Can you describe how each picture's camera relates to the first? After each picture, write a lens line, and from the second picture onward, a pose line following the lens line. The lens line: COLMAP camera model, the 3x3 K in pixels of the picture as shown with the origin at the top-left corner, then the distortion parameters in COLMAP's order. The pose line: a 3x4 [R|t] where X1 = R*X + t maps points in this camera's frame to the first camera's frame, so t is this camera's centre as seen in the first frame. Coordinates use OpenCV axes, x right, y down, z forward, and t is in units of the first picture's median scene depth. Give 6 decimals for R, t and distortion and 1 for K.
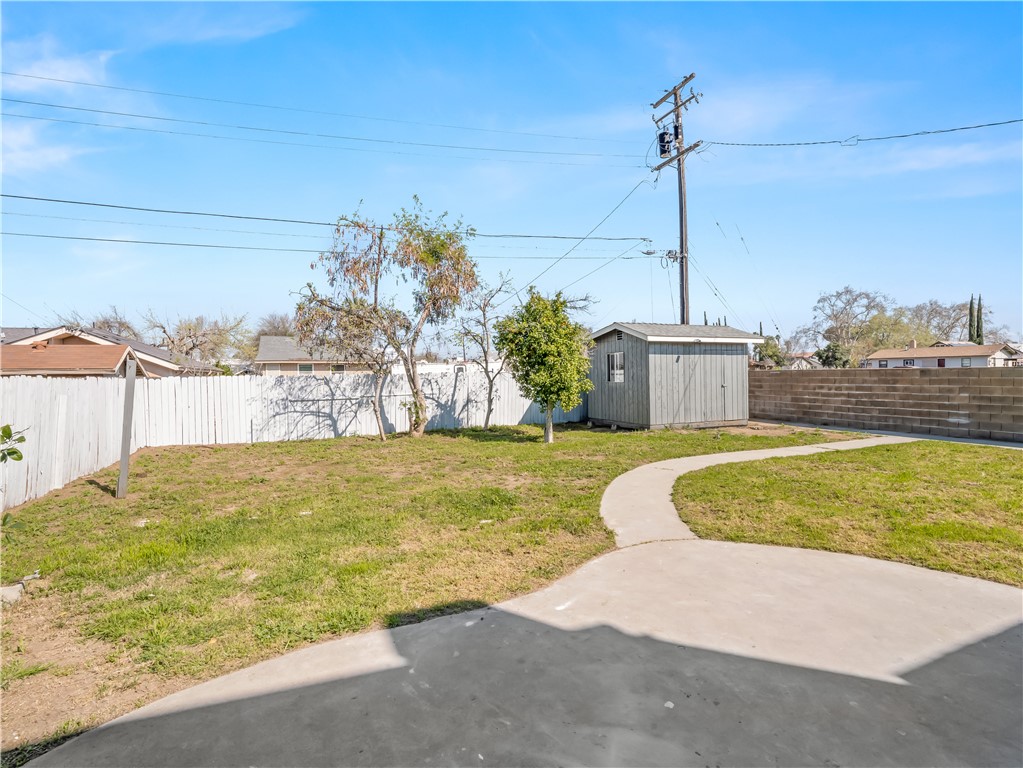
lens RADIAL K [[494.3, 0, 508.6], [0, 494.3, 382.0], [0, 0, 1]] dist [-0.009221, -0.005028]
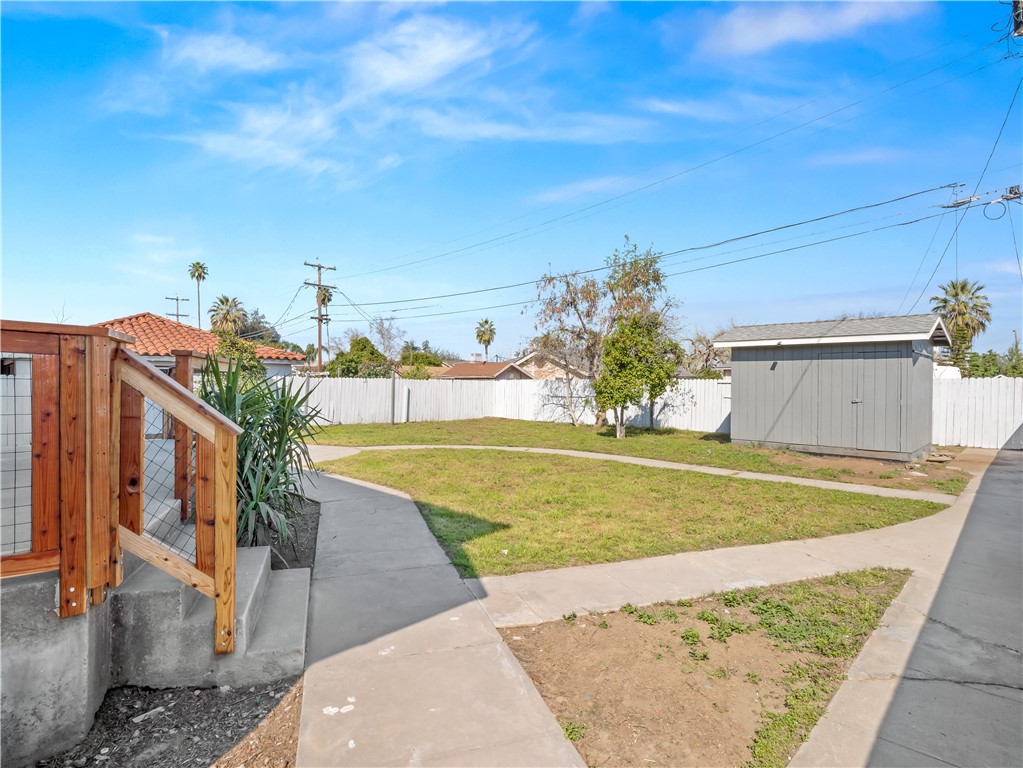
lens RADIAL K [[539.0, 0, 509.8], [0, 539.0, 387.1], [0, 0, 1]] dist [-0.001819, -0.000842]
pose [[0.387163, 0.024353, -0.921690, 1.000117], [-0.027500, 0.999511, 0.014858, -0.011229], [0.921601, 0.019594, 0.387644, 0.222404]]
